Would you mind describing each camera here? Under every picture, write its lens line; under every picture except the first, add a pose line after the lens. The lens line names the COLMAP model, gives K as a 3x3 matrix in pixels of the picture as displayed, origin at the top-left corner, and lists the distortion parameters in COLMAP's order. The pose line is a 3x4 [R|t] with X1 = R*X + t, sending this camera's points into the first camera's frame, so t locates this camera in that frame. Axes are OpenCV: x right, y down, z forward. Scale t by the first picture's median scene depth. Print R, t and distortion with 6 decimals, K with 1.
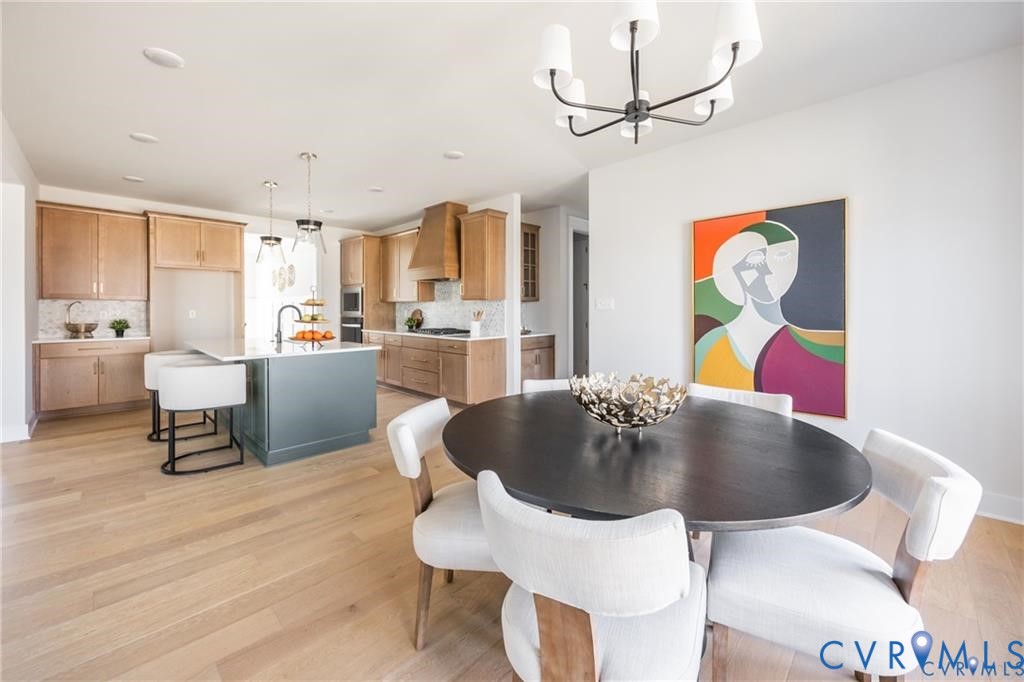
lens RADIAL K [[395.9, 0, 520.3], [0, 395.9, 310.5], [0, 0, 1]] dist [-0.001232, -0.000119]
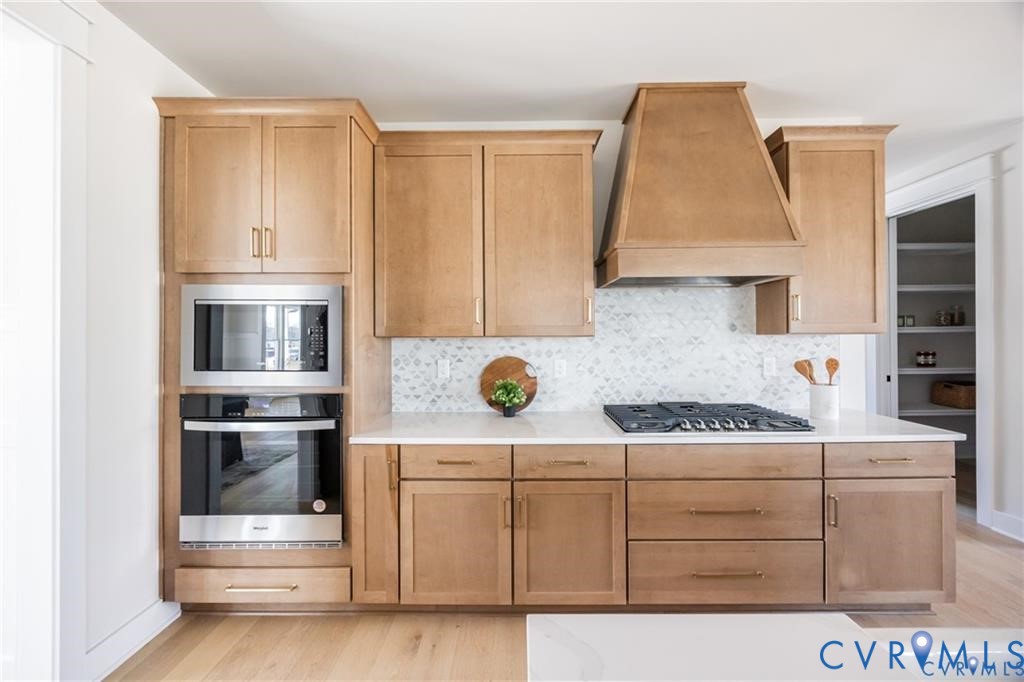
lens RADIAL K [[395.9, 0, 513.5], [0, 395.9, 337.8], [0, 0, 1]] dist [-0.001232, -0.000119]
pose [[0.724867, -0.003401, 0.688881, -0.557802], [0.011697, 0.999904, -0.007372, -0.020320], [-0.688790, 0.013401, 0.724837, 0.786301]]
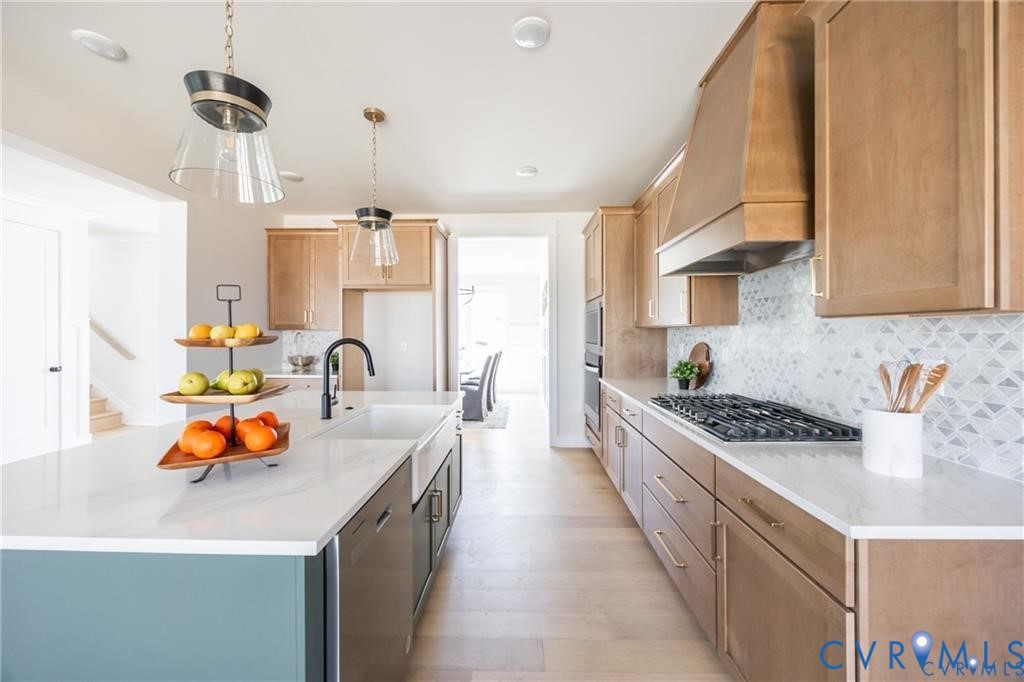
lens RADIAL K [[395.9, 0, 509.4], [0, 395.9, 334.0], [0, 0, 1]] dist [-0.001232, -0.000119]
pose [[0.668821, -0.002025, -0.743421, -0.078710], [0.000203, 0.999997, -0.002542, -0.013261], [0.743424, 0.001549, 0.668819, 0.584569]]
